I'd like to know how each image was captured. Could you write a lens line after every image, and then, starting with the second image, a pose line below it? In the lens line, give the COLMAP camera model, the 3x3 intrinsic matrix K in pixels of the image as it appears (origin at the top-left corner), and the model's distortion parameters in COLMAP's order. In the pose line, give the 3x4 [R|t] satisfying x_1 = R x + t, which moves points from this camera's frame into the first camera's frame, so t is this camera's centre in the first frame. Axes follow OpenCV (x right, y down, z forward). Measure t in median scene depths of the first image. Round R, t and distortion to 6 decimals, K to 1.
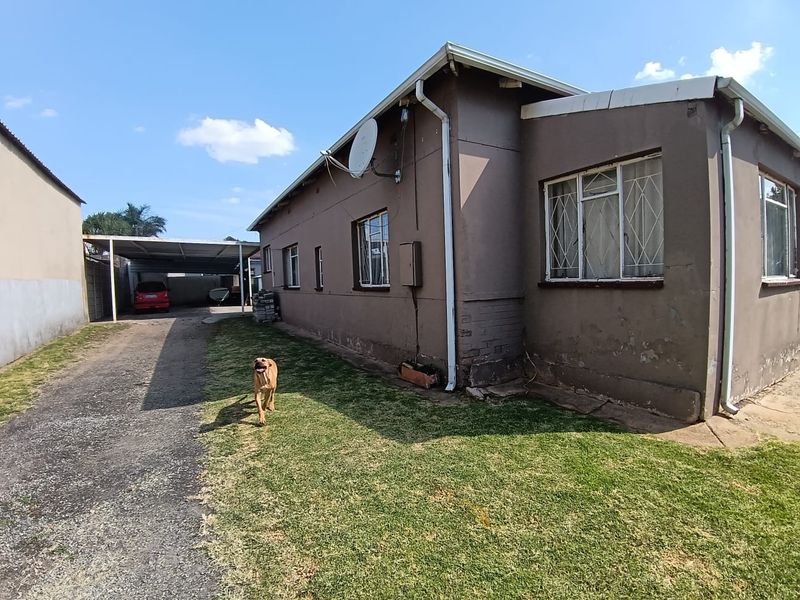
lens RADIAL K [[399.0, 0, 401.9], [0, 399.0, 310.5], [0, 0, 1]] dist [-0.075305, -0.008745]
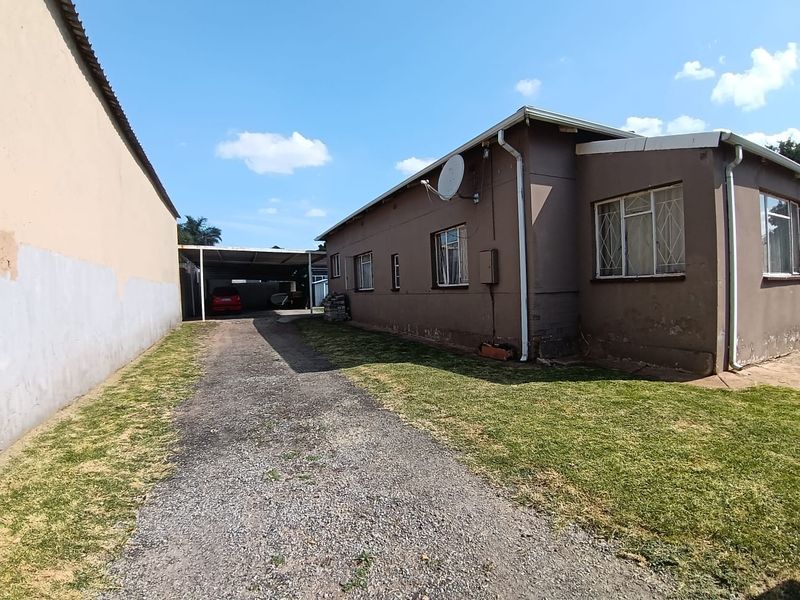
lens RADIAL K [[399.0, 0, 401.9], [0, 399.0, 310.5], [0, 0, 1]] dist [-0.075305, -0.008745]
pose [[0.996335, -0.000447, -0.085535, -0.177264], [-0.001169, 0.999822, -0.018838, 0.060769], [0.085528, 0.018869, 0.996157, -0.363993]]
